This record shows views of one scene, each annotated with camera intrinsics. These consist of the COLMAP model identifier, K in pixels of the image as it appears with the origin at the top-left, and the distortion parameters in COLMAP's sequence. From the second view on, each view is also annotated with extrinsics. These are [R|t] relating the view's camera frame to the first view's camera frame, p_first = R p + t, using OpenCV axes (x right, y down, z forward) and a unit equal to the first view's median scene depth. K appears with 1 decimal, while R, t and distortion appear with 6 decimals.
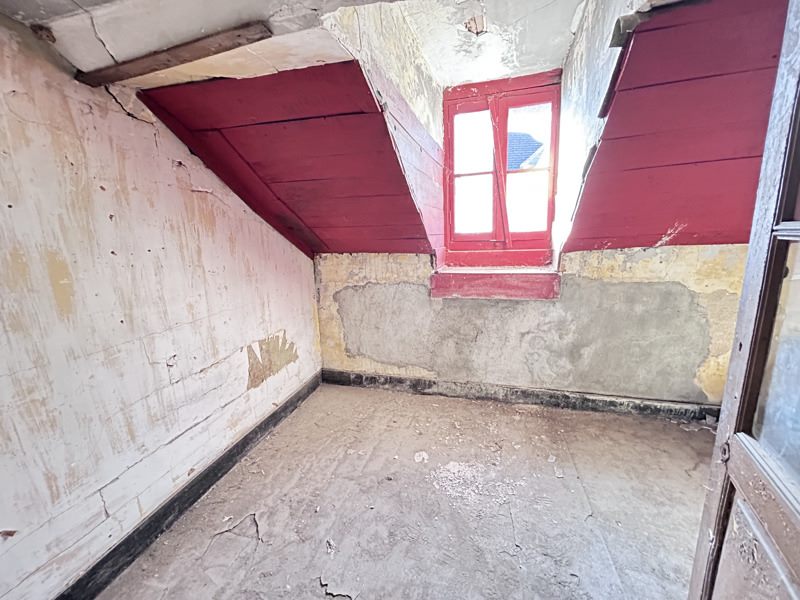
lens RADIAL K [[320.7, 0, 400.4], [0, 320.7, 300.3], [0, 0, 1]] dist [0.002236, -0.000427]
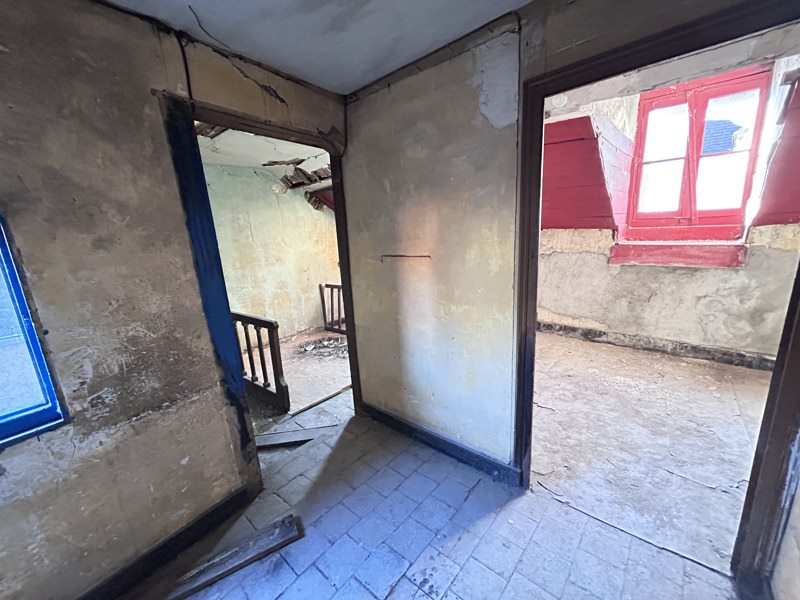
lens RADIAL K [[320.7, 0, 399.5], [0, 320.7, 301.1], [0, 0, 1]] dist [0.002236, -0.000427]
pose [[0.904370, 0.089387, -0.417283, -0.114525], [-0.070040, 0.995648, 0.061483, 0.118604], [0.420963, -0.026377, 0.906694, -0.509602]]
